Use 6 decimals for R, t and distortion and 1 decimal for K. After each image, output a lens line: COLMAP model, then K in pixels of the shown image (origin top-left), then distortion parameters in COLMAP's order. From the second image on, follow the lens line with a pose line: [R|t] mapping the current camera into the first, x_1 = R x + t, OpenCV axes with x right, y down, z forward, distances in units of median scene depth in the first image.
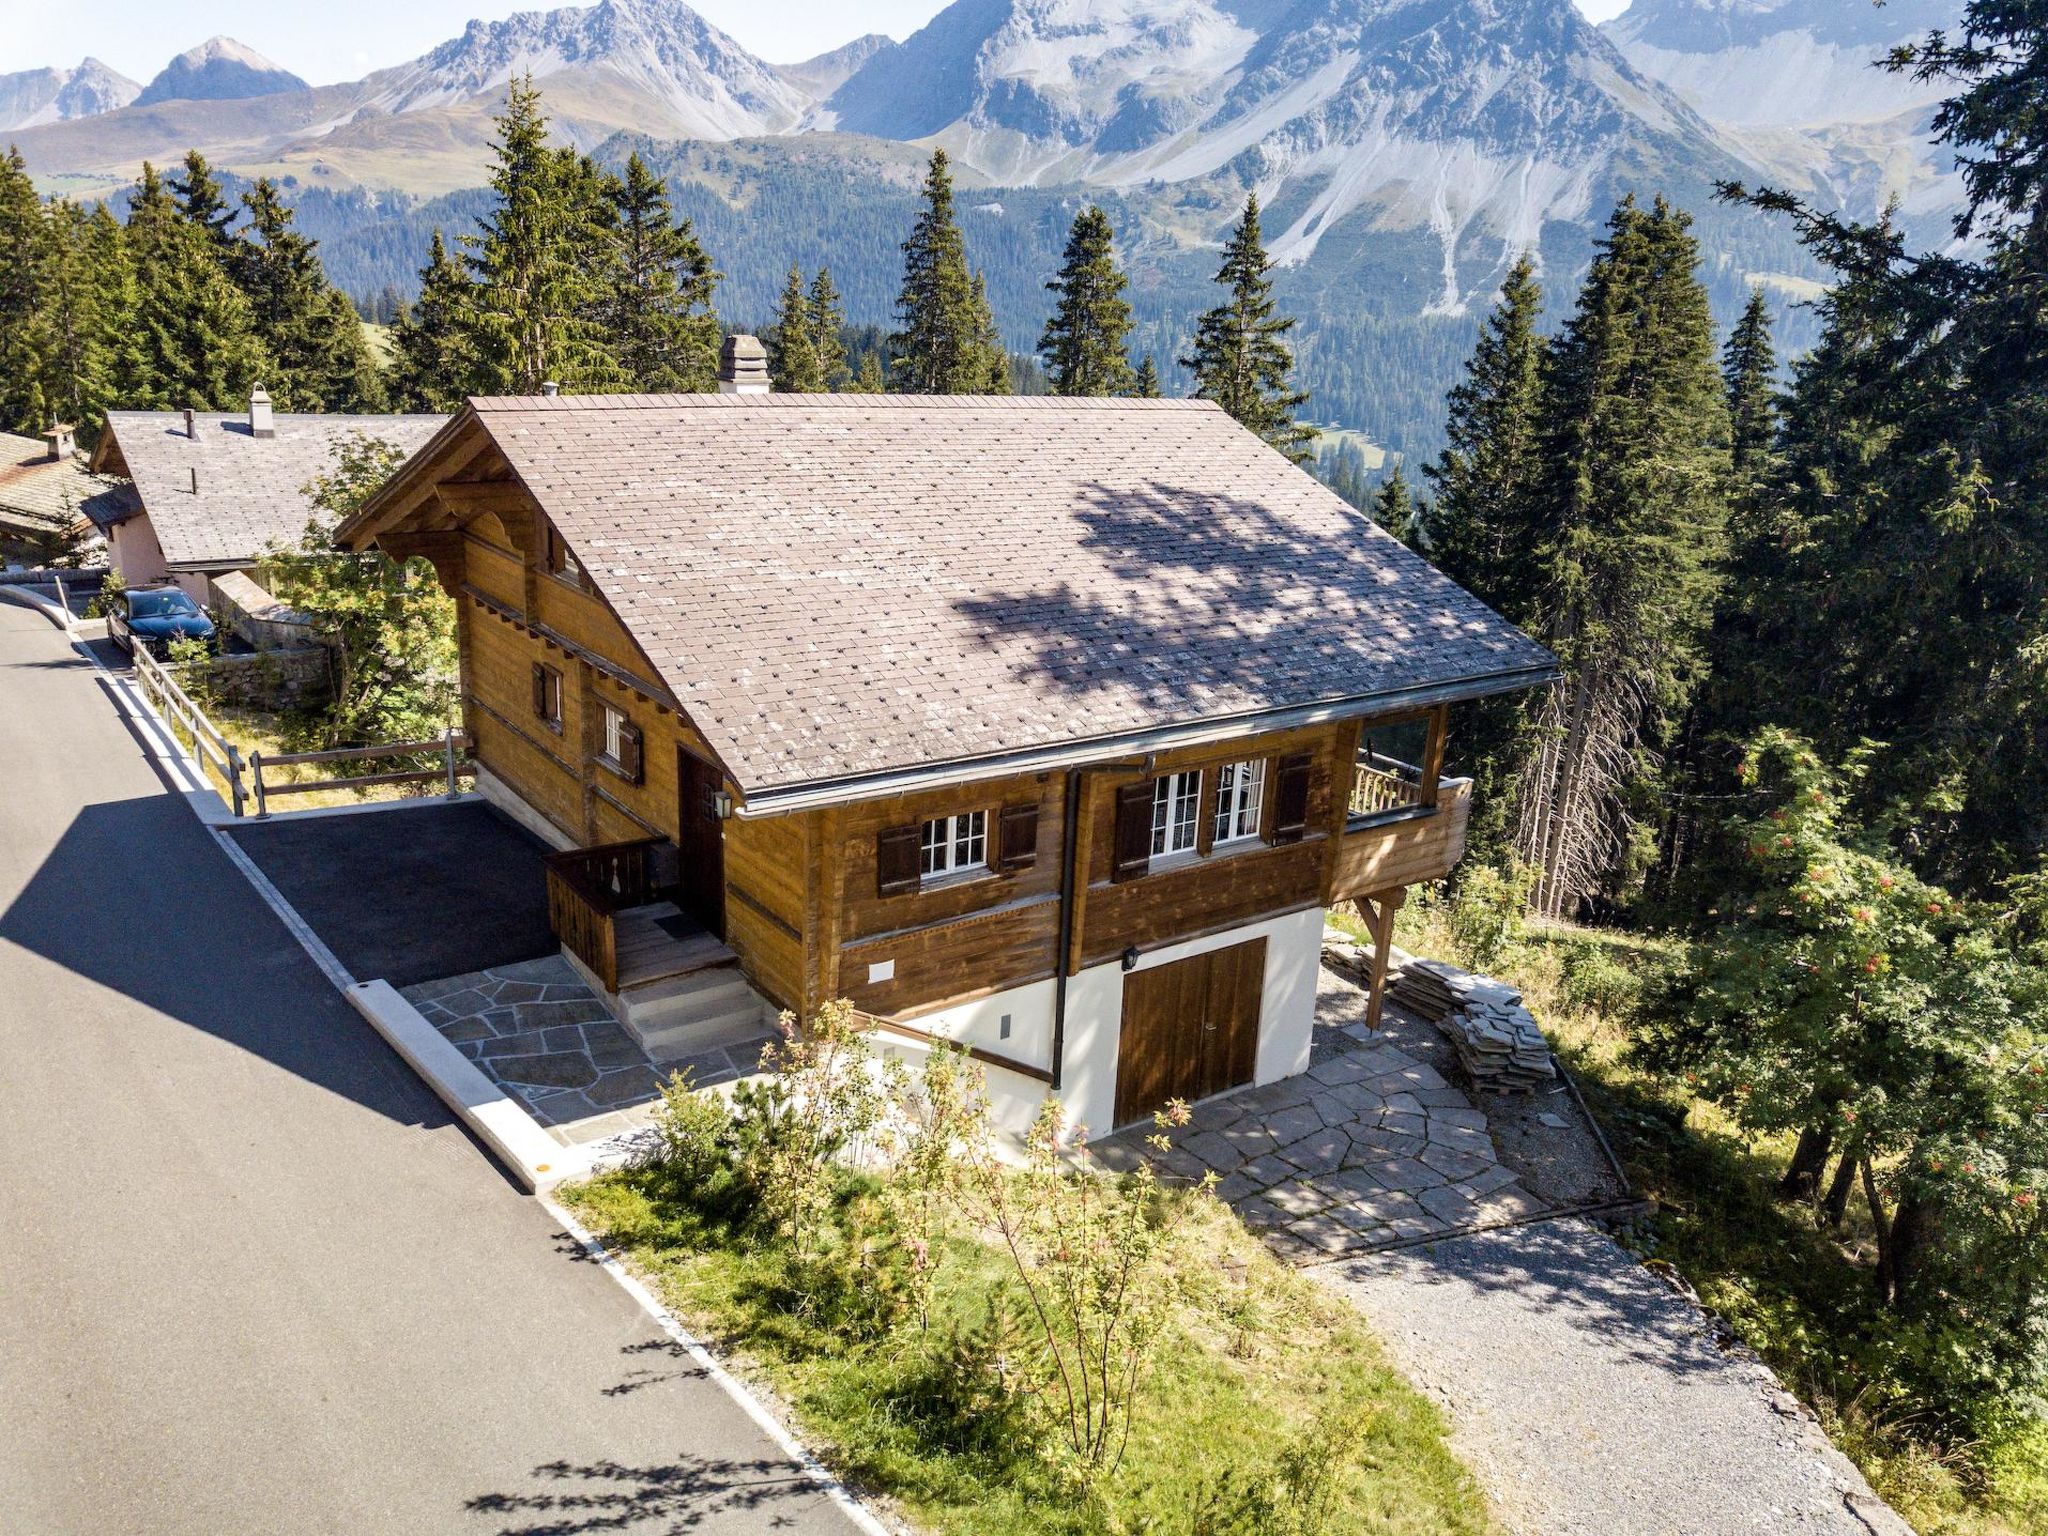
lens RADIAL K [[1573.3, 0, 1025.1], [0, 1573.3, 764.4], [0, 0, 1]] dist [0.003502, -0.000752]
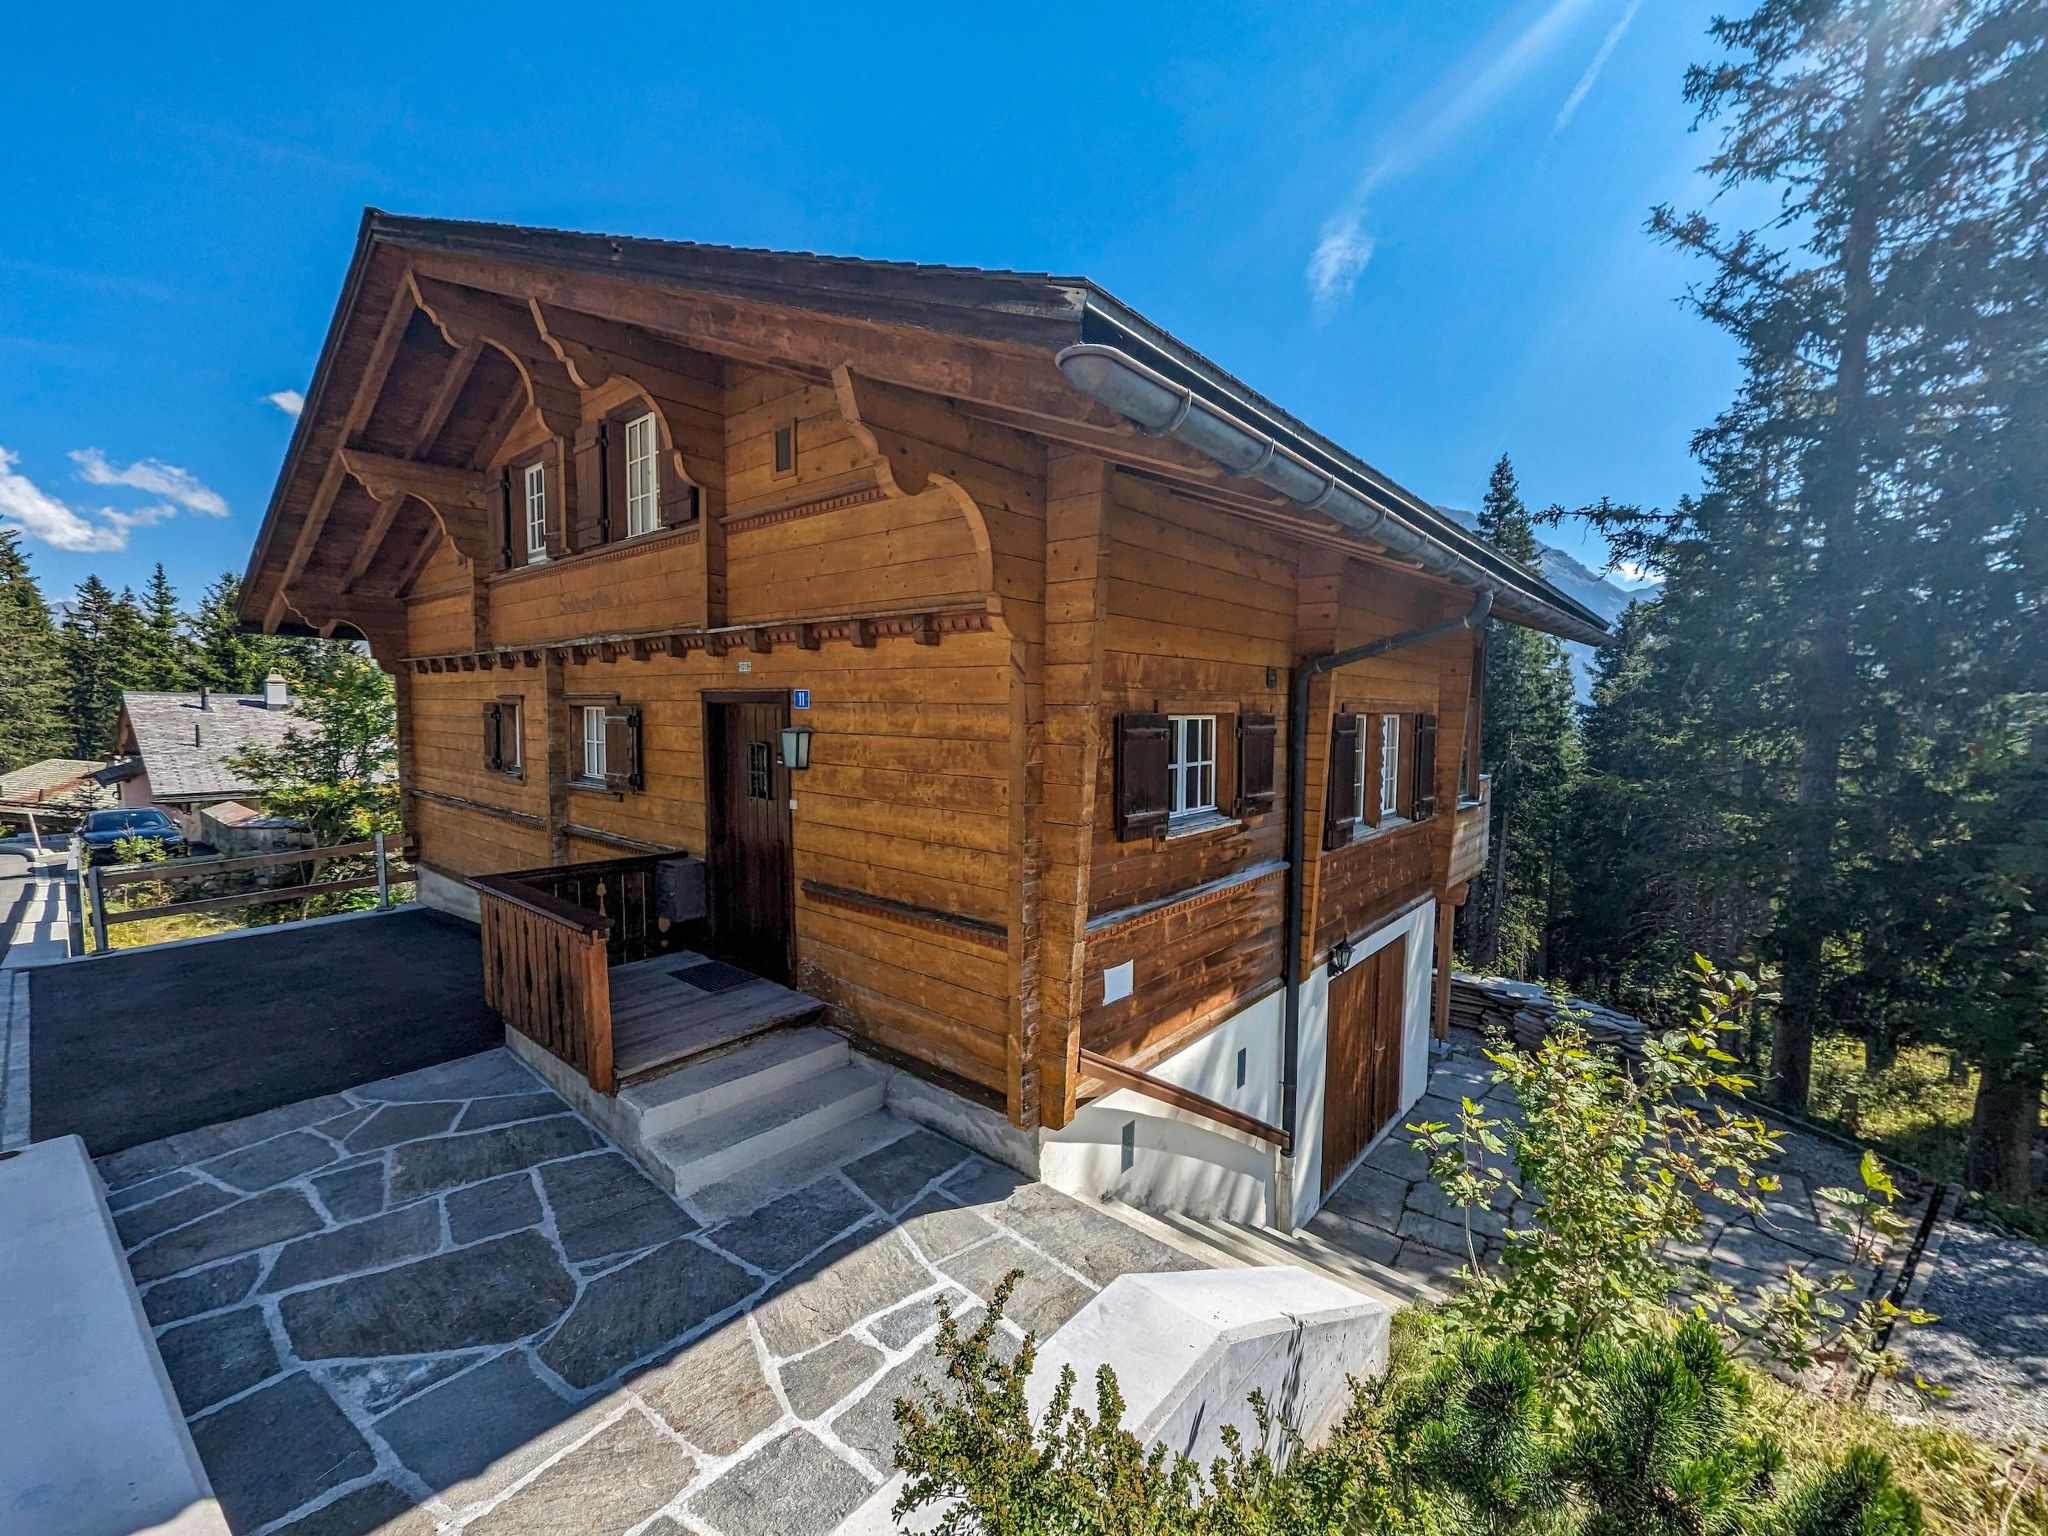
lens RADIAL K [[851.1, 0, 1020.0], [0, 851.1, 783.0], [0, 0, 1]] dist [0.011538, 0.000276]
pose [[0.972774, -0.061487, 0.223451, -0.176554], [0.104715, 0.976744, -0.187099, 0.107116], [-0.206751, 0.205403, 0.956590, 0.647319]]
